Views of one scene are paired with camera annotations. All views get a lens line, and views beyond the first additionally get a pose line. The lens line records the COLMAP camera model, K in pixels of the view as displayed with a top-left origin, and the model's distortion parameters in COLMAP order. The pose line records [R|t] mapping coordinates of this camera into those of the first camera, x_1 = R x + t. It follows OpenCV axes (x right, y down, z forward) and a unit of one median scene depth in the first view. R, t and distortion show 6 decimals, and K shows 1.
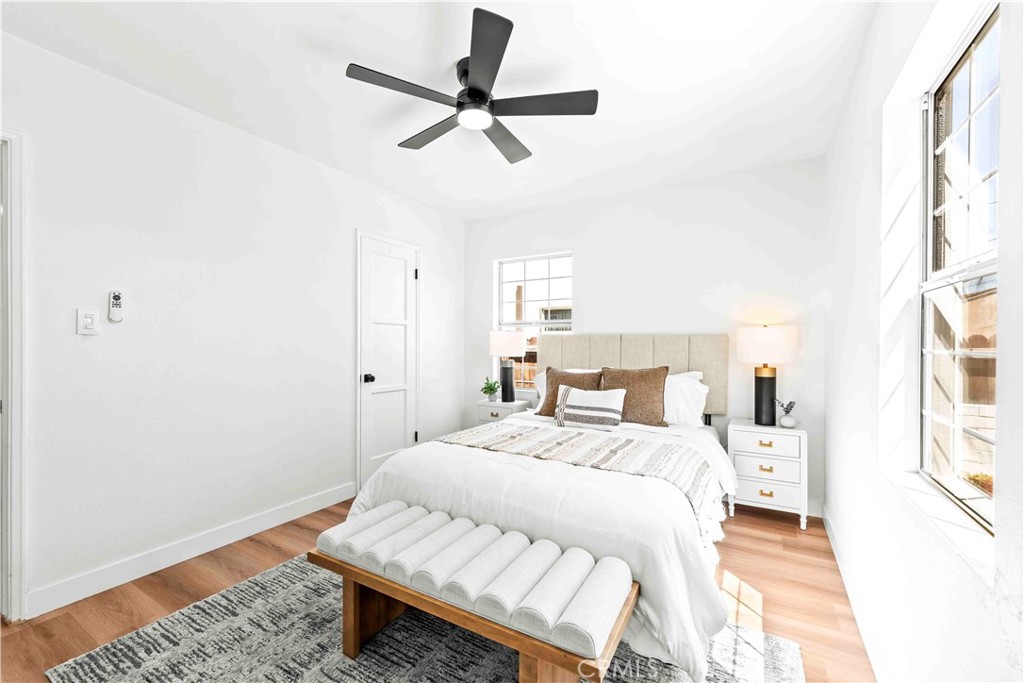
lens RADIAL K [[417.5, 0, 512.0], [0, 417.5, 341.5], [0, 0, 1]] dist [0.000694, -0.000268]
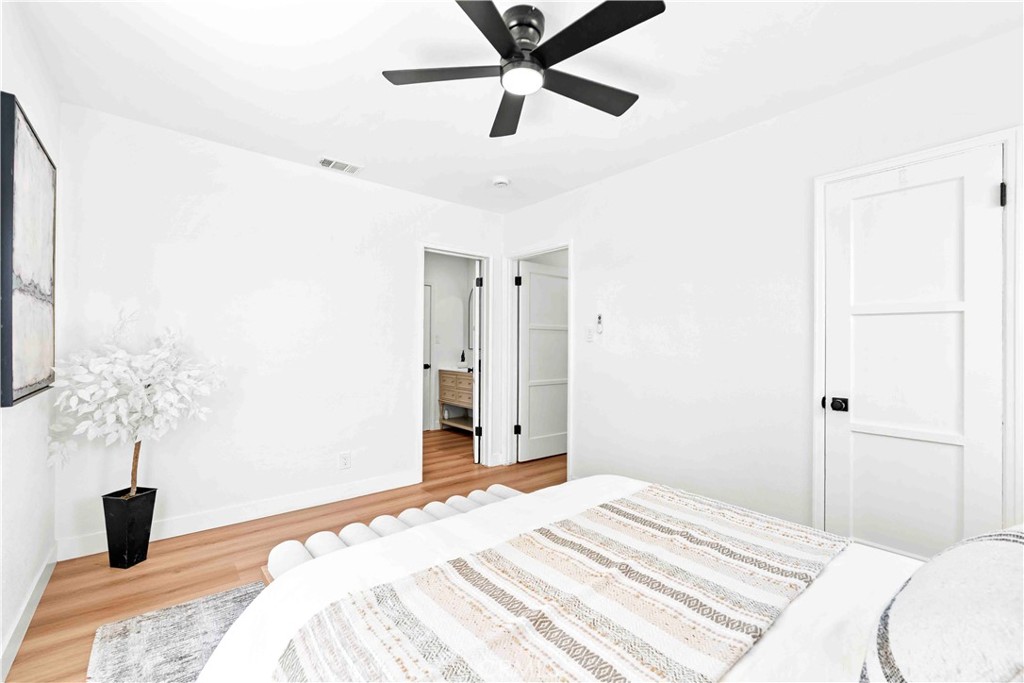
lens RADIAL K [[417.5, 0, 512.0], [0, 417.5, 341.5], [0, 0, 1]] dist [0.000694, -0.000268]
pose [[-0.327787, -0.019725, -0.944546, 0.376126], [-0.010443, 0.999797, -0.017254, 0.009269], [0.944694, 0.004208, -0.327926, 0.671426]]
